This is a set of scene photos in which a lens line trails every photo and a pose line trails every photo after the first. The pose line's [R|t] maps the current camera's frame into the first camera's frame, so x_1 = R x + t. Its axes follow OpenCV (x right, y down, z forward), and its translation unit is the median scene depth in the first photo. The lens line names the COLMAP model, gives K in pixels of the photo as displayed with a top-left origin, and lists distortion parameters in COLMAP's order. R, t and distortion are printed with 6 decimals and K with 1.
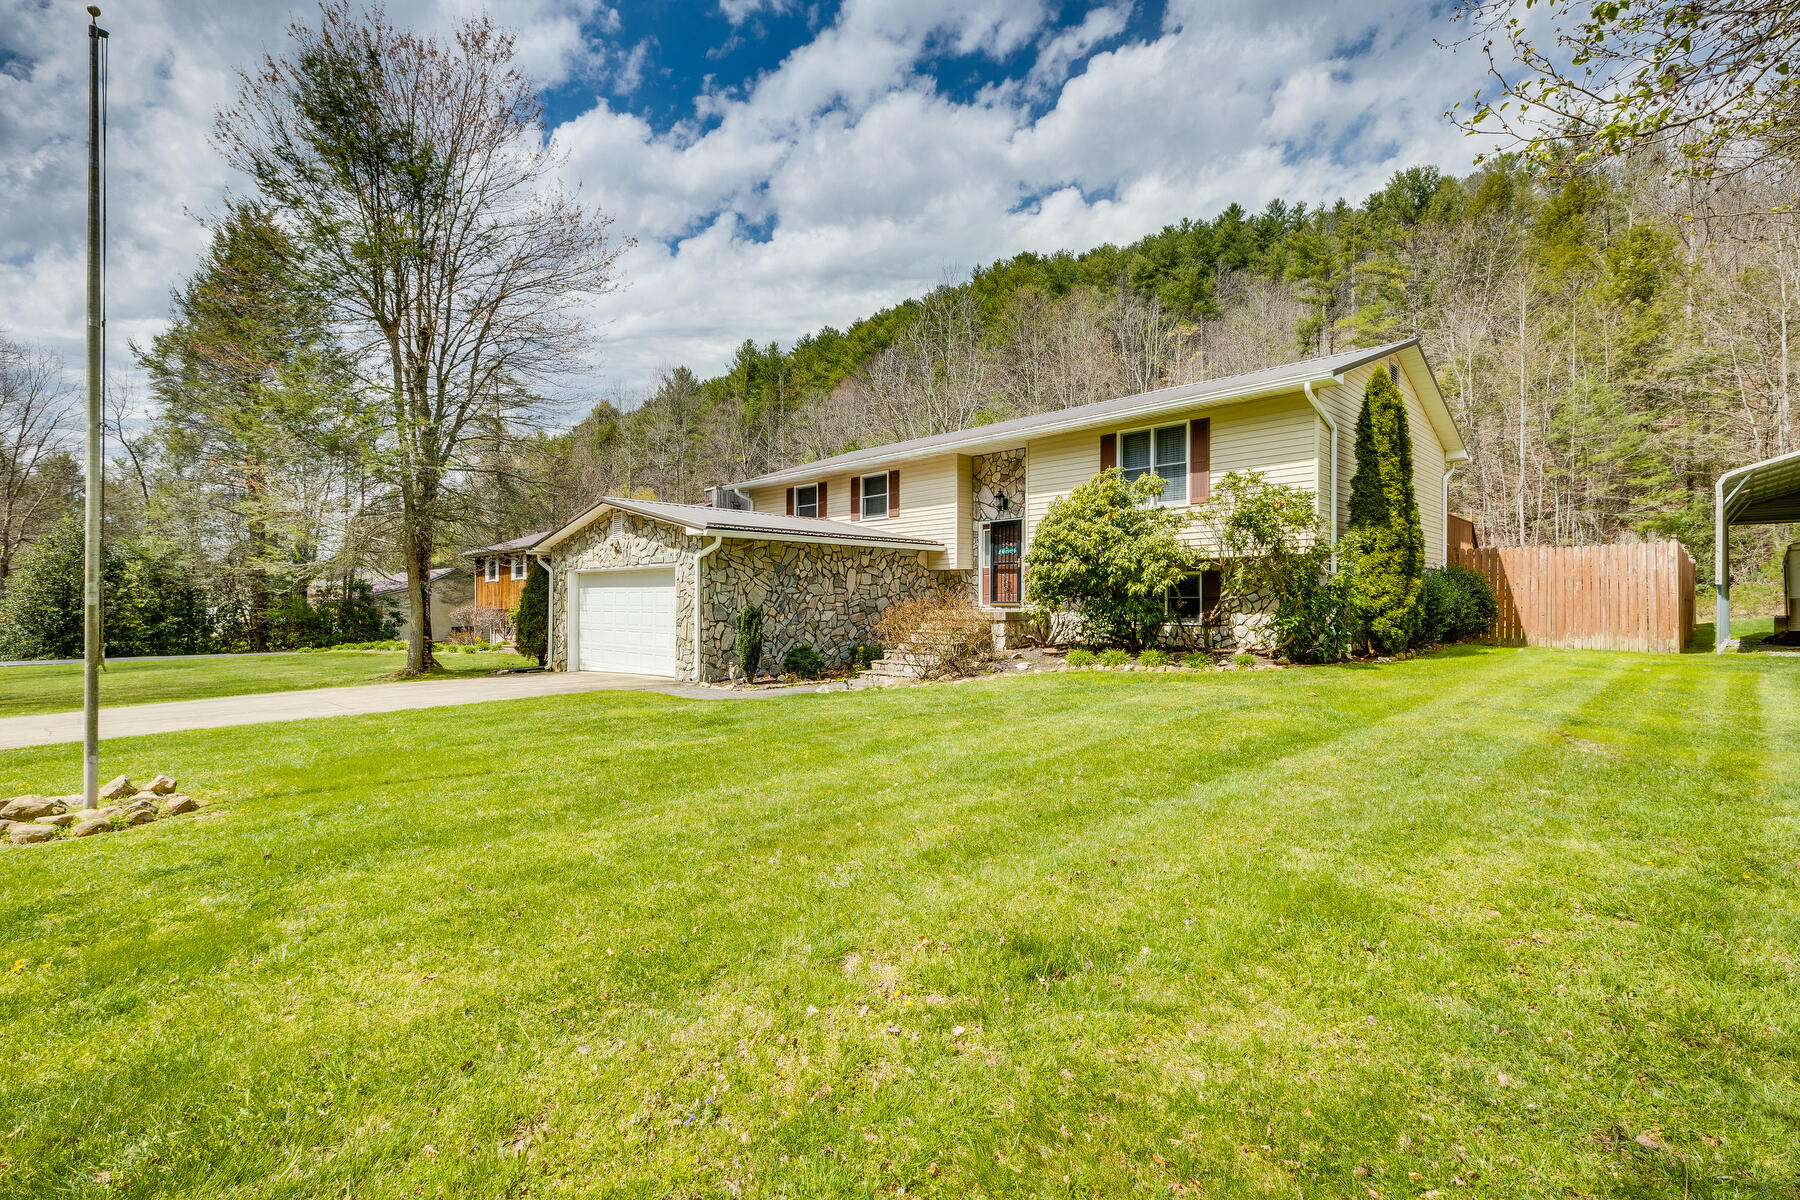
lens RADIAL K [[810.3, 0, 900.0], [0, 810.3, 600.0], [0, 0, 1]] dist [0.000731, 0.000058]
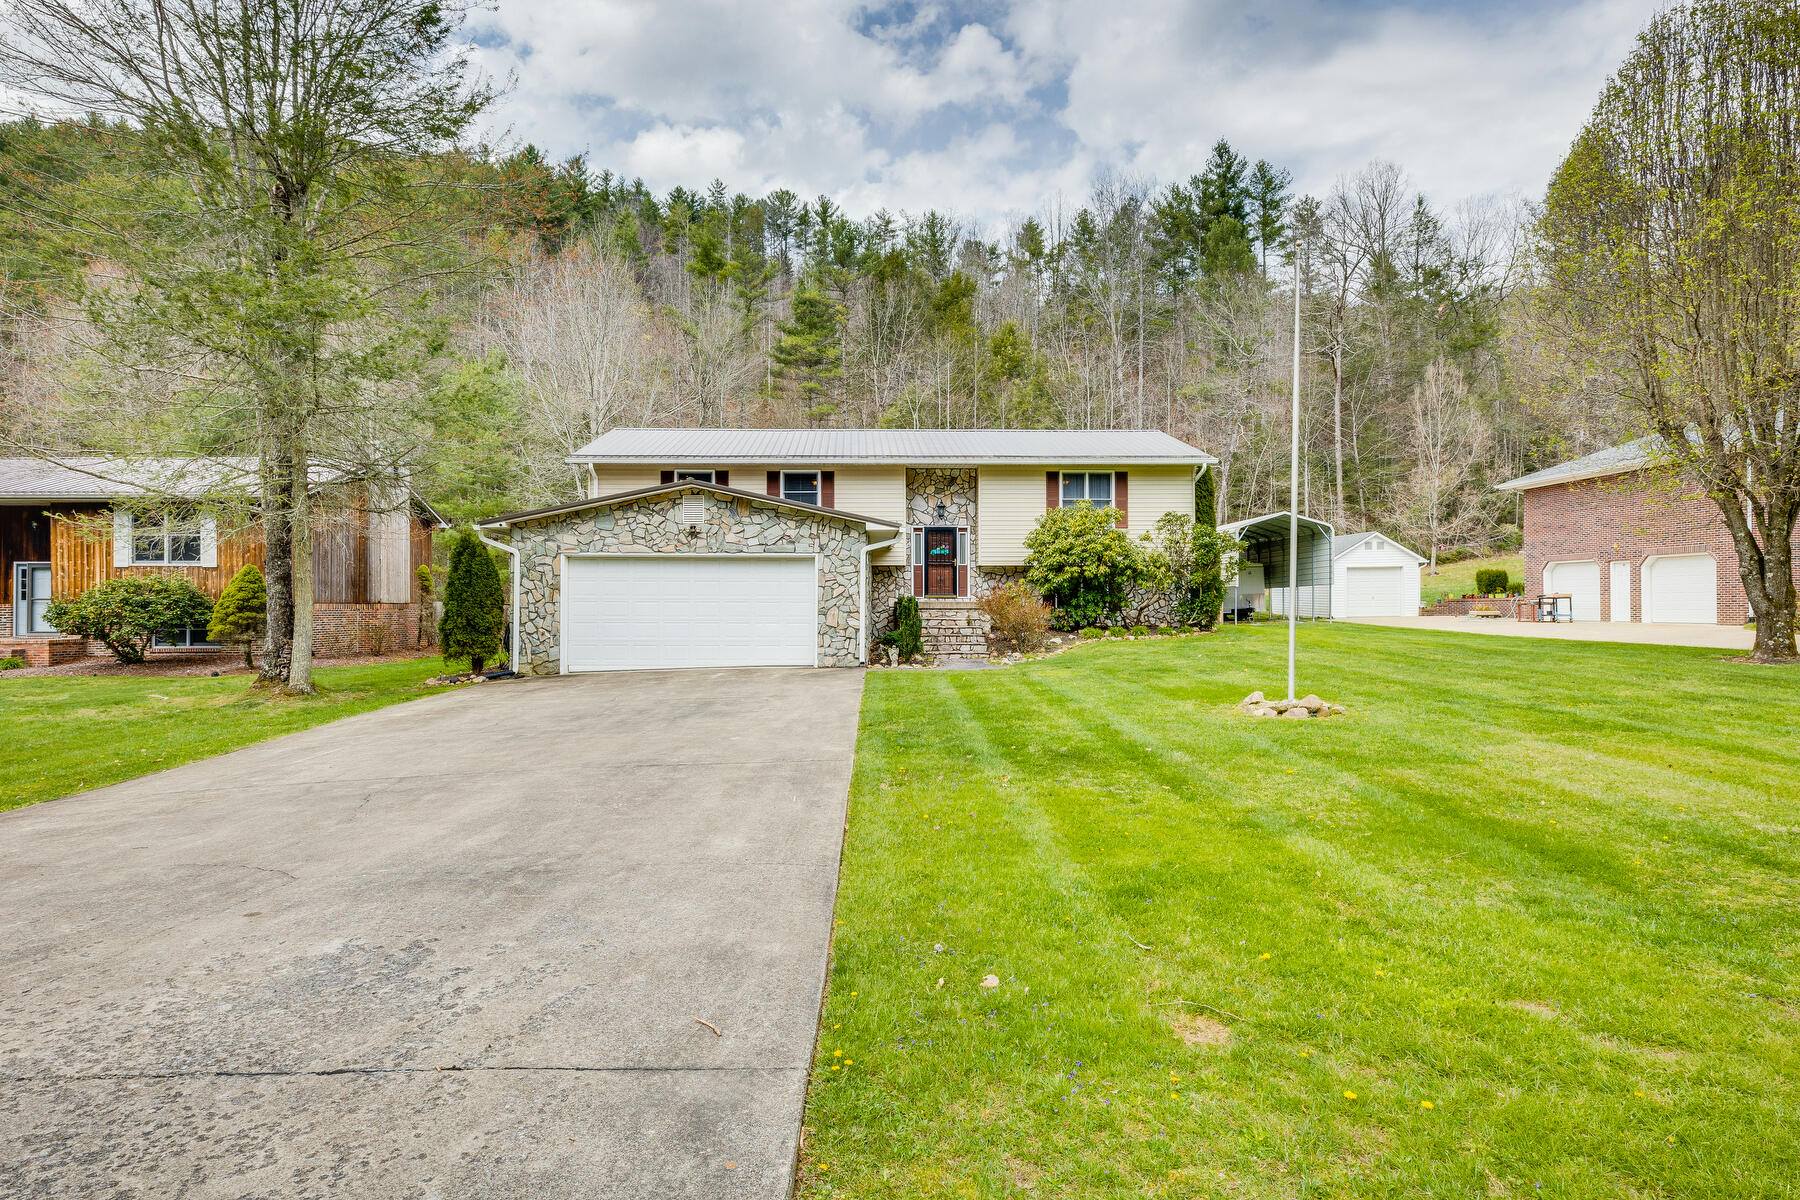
lens RADIAL K [[810.3, 0, 900.0], [0, 810.3, 600.0], [0, 0, 1]] dist [0.000731, 0.000058]
pose [[0.707271, 0.002969, 0.706936, -0.760162], [-0.004605, 0.999989, 0.000407, 0.010846], [-0.706927, -0.003543, 0.707277, 0.192540]]
